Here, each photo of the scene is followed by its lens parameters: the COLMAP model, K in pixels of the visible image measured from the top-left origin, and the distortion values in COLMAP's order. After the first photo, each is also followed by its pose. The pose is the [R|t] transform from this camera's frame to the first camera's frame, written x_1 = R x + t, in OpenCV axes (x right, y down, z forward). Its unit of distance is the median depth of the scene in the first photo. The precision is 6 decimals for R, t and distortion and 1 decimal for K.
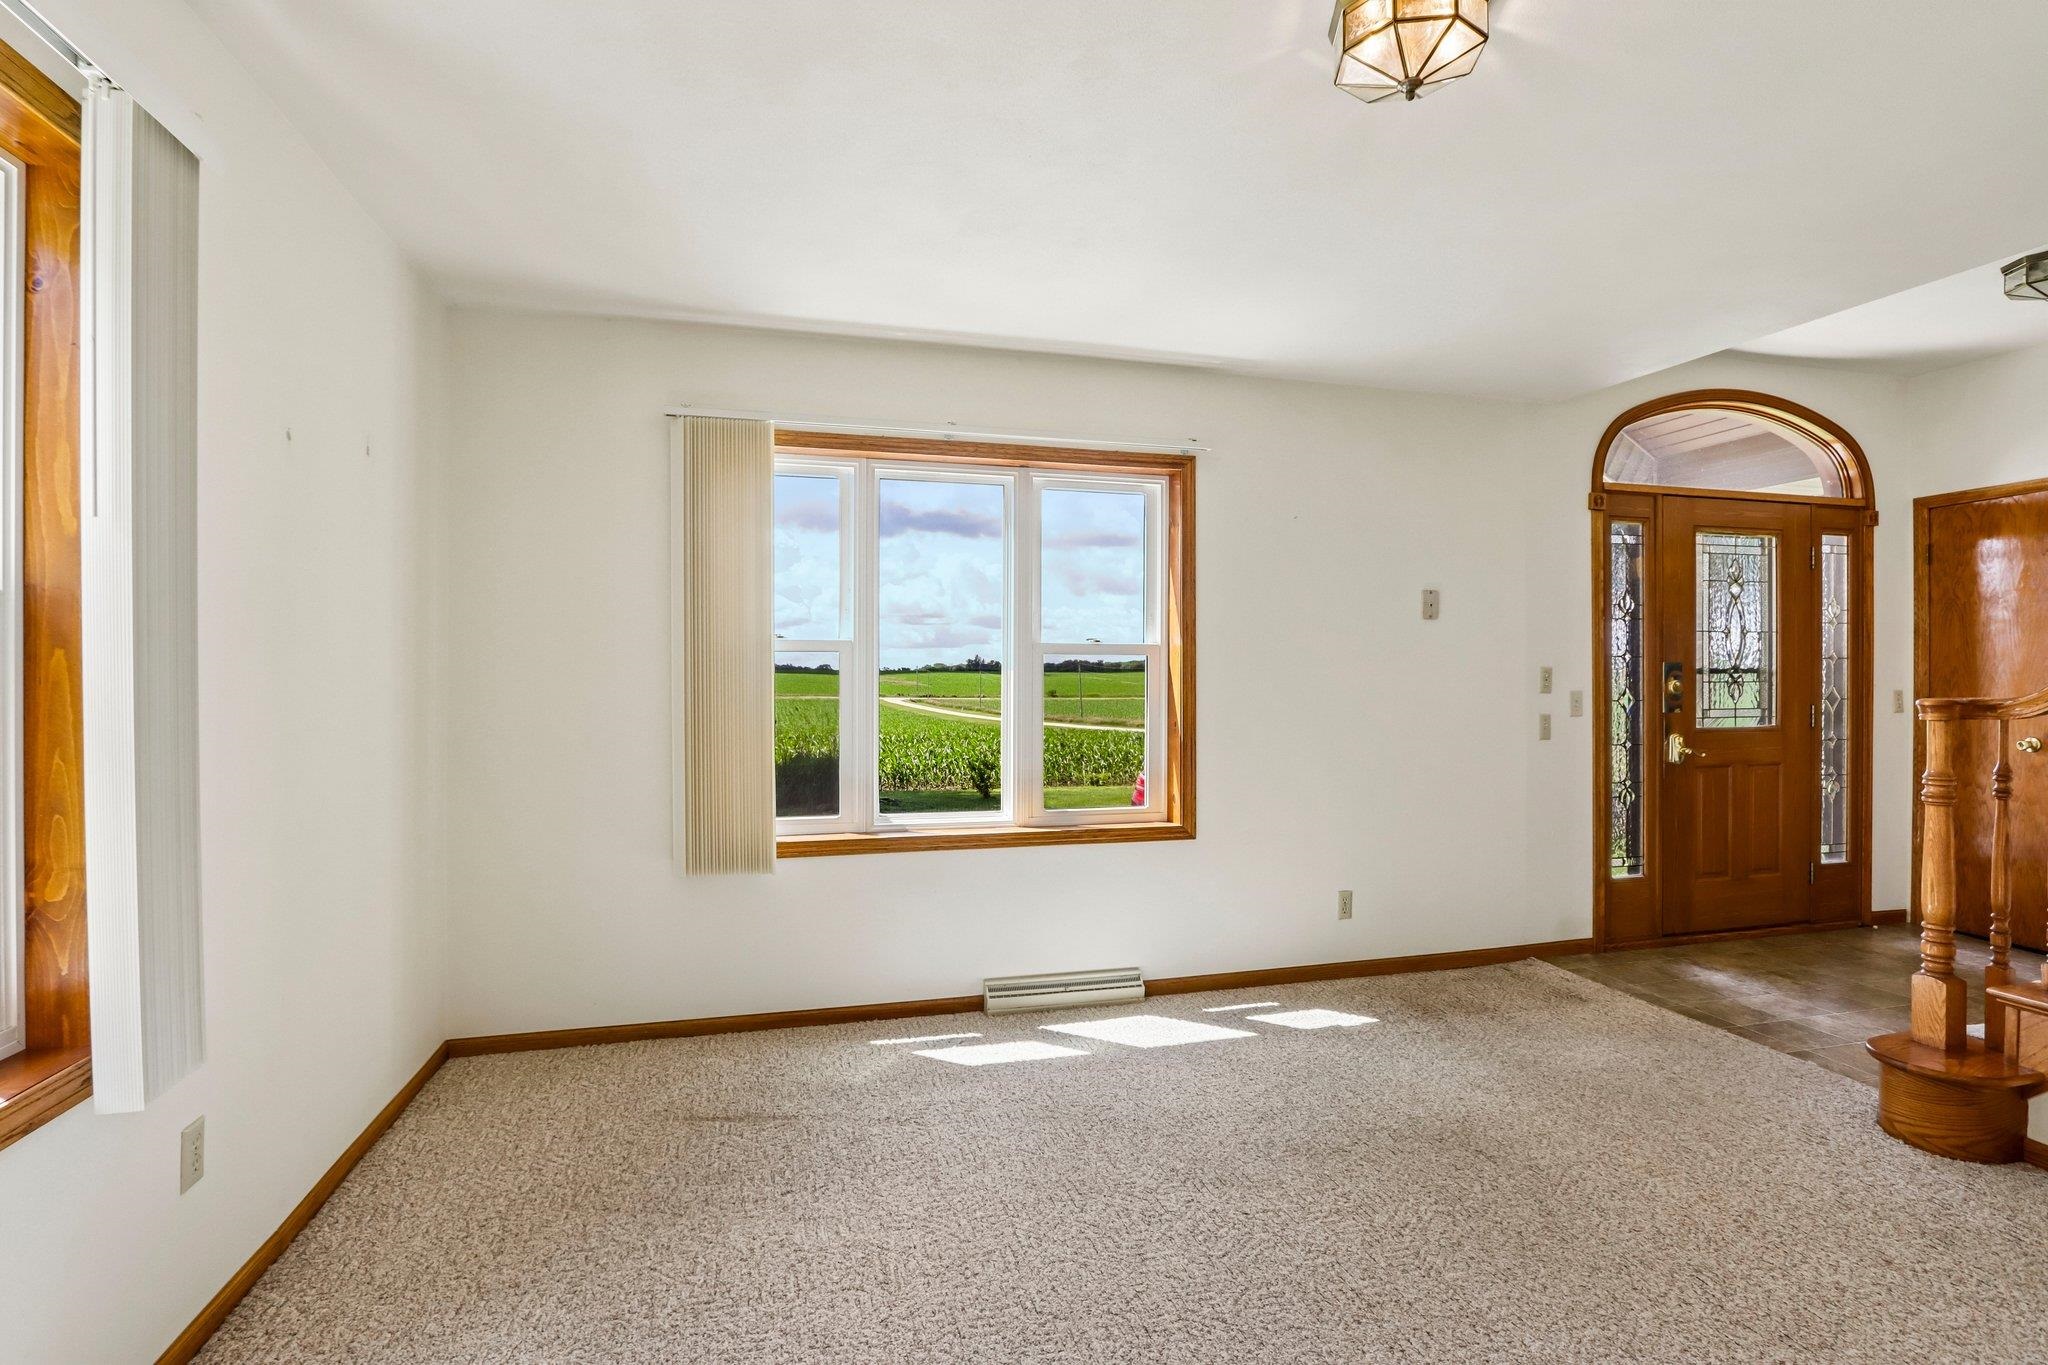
lens RADIAL K [[944.4, 0, 1017.2], [0, 944.4, 685.0], [0, 0, 1]] dist [0.000459, 0.000091]
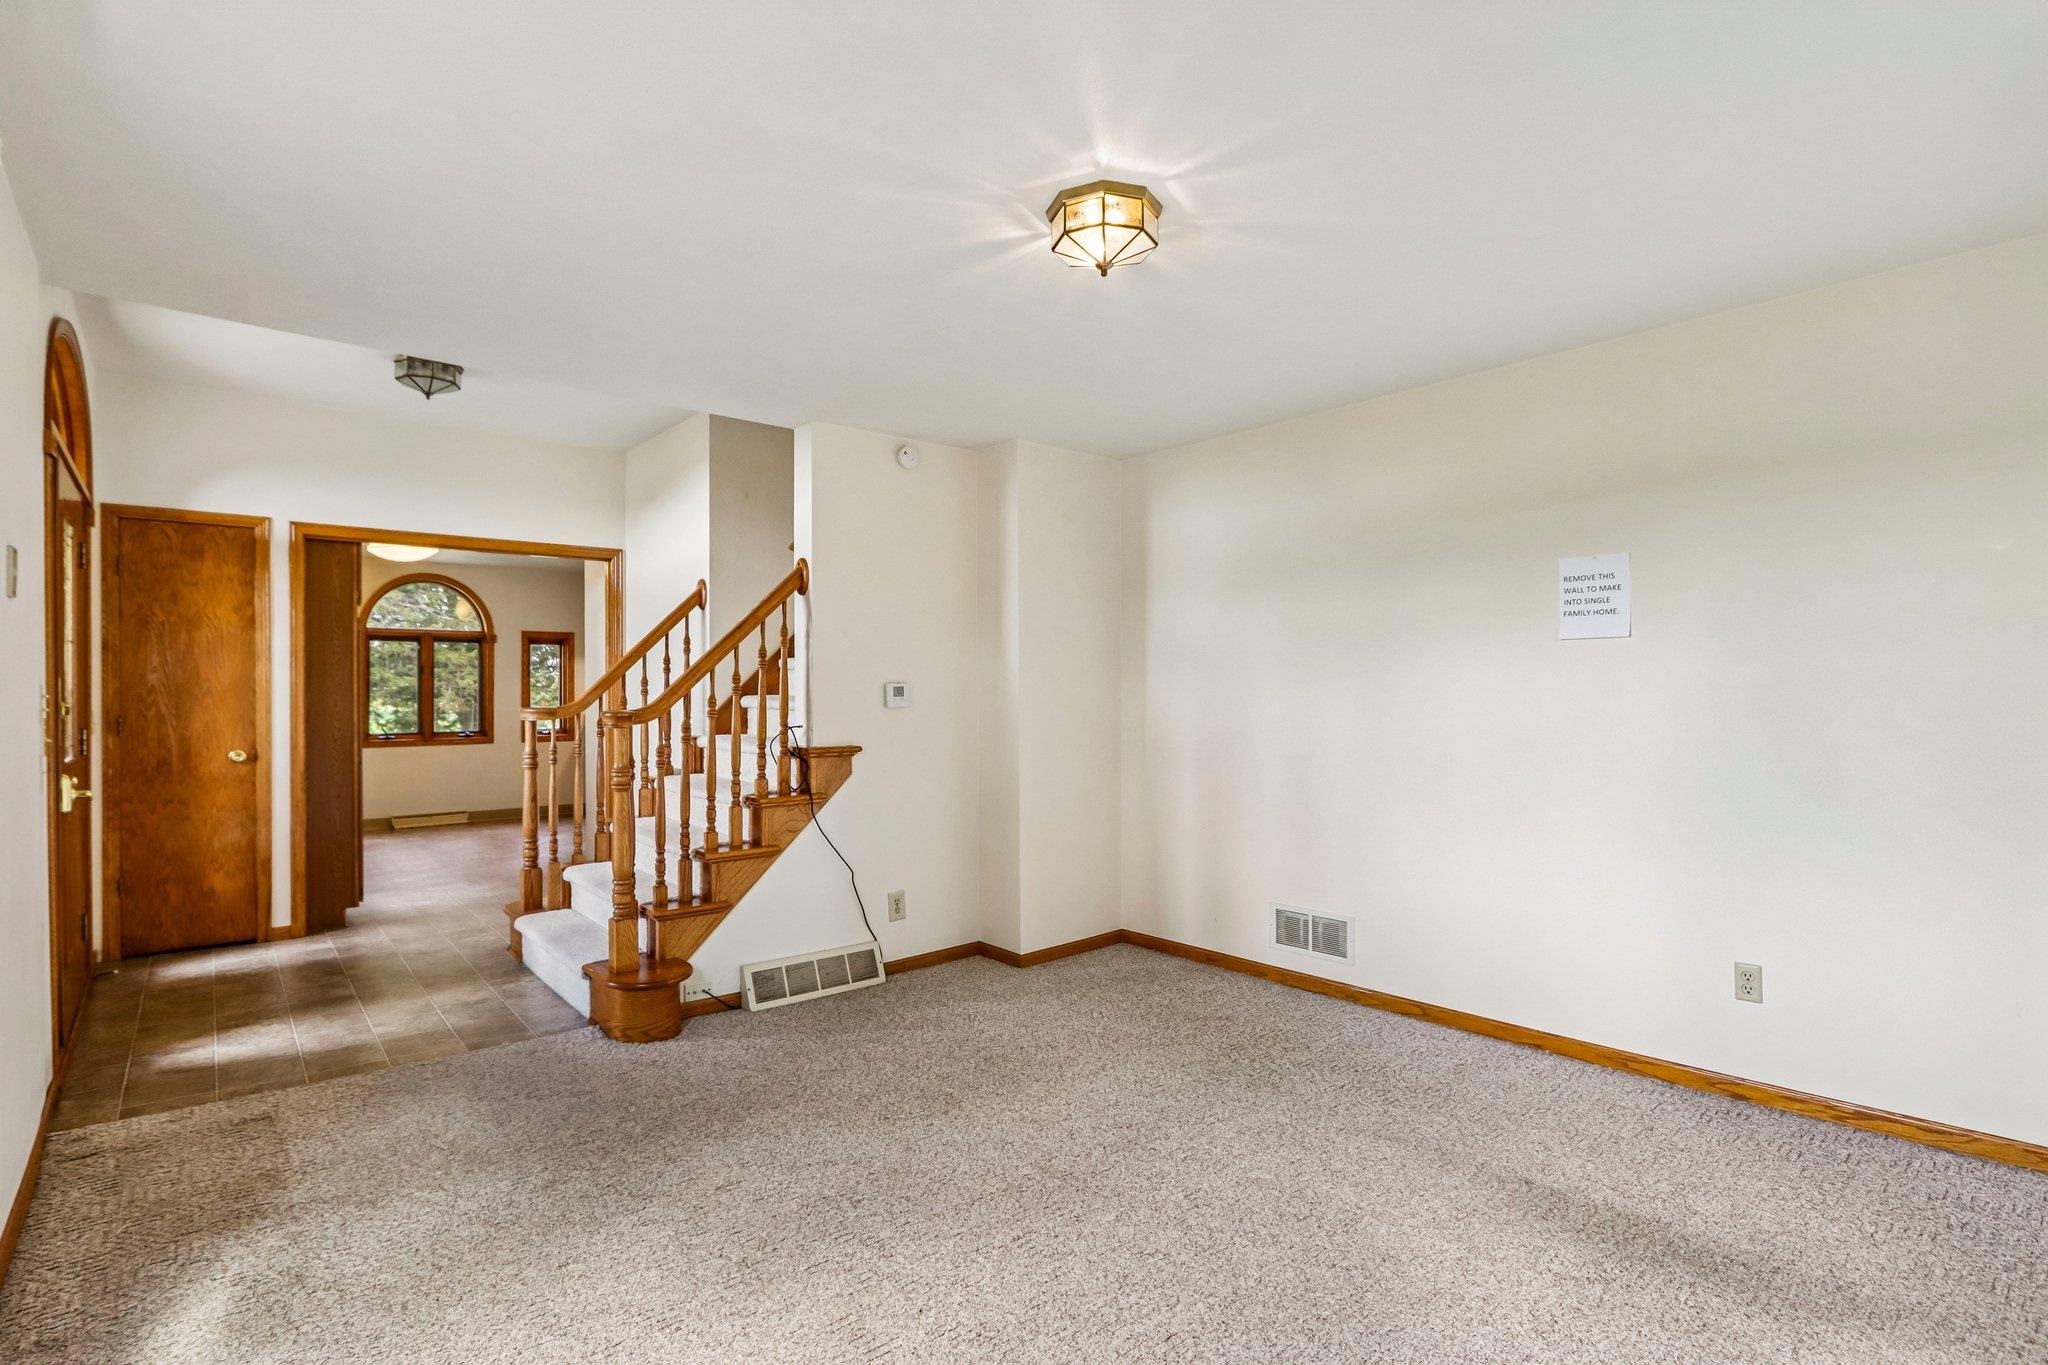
lens RADIAL K [[944.4, 0, 1016.5], [0, 944.4, 688.1], [0, 0, 1]] dist [0.000459, 0.000091]
pose [[-0.409677, 0.000105, 0.912231, -0.342657], [0.000124, 1.000000, -0.000060, -0.018948], [-0.912231, 0.000088, -0.409677, 0.707935]]
